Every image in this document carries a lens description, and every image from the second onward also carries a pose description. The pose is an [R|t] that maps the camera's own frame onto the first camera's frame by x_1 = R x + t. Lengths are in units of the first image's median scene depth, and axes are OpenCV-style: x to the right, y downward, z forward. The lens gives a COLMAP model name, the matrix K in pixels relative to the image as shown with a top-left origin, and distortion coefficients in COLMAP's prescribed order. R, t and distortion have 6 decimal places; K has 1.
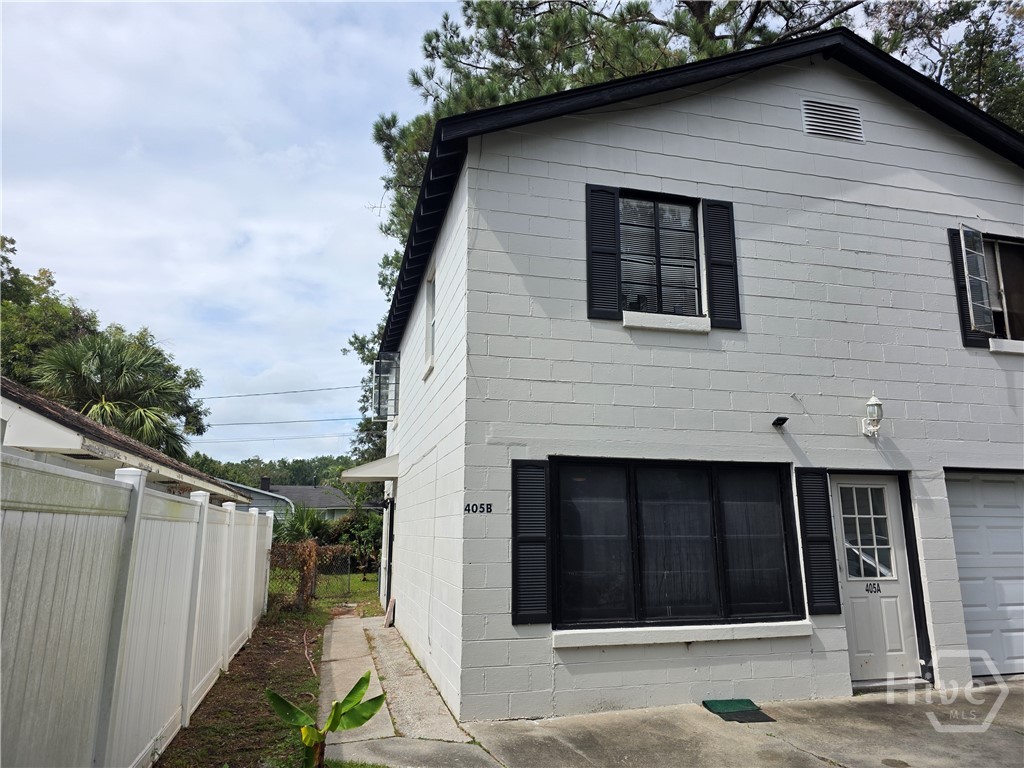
lens RADIAL K [[687.3, 0, 519.4], [0, 687.3, 385.6], [0, 0, 1]] dist [0.078315, -0.082871]
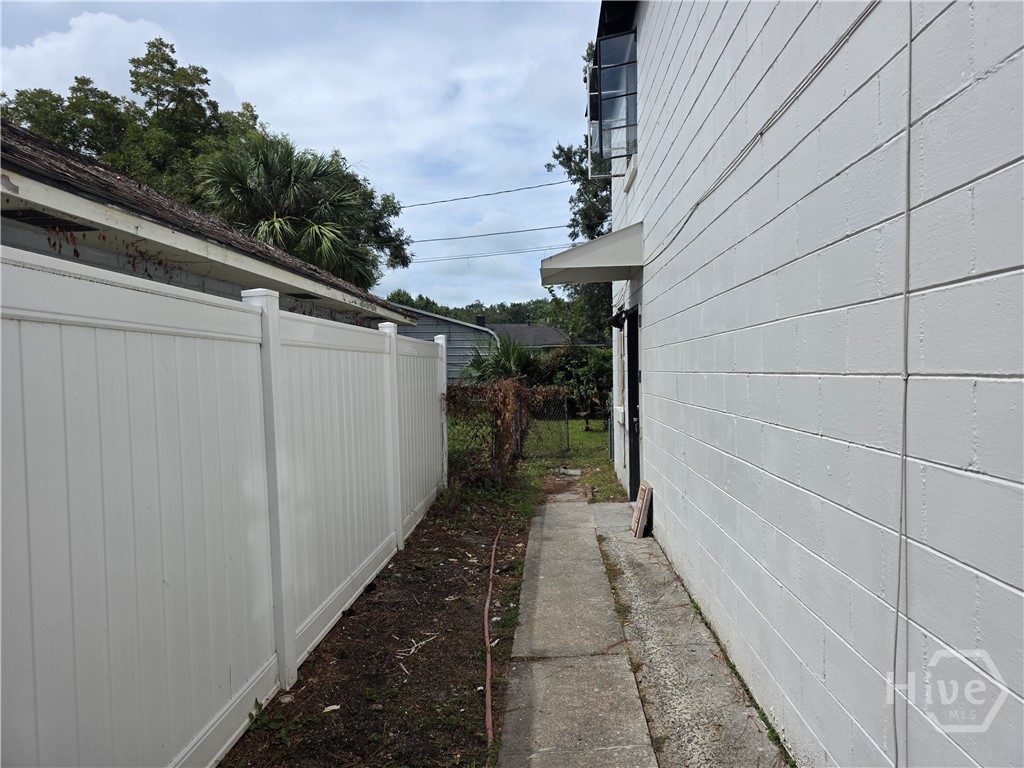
lens RADIAL K [[687.3, 0, 519.4], [0, 687.3, 385.6], [0, 0, 1]] dist [0.078315, -0.082871]
pose [[0.953848, -0.002014, -0.300282, -0.060982], [0.070693, 0.973378, 0.218030, 0.056776], [0.291849, -0.229195, 0.928598, 0.258998]]
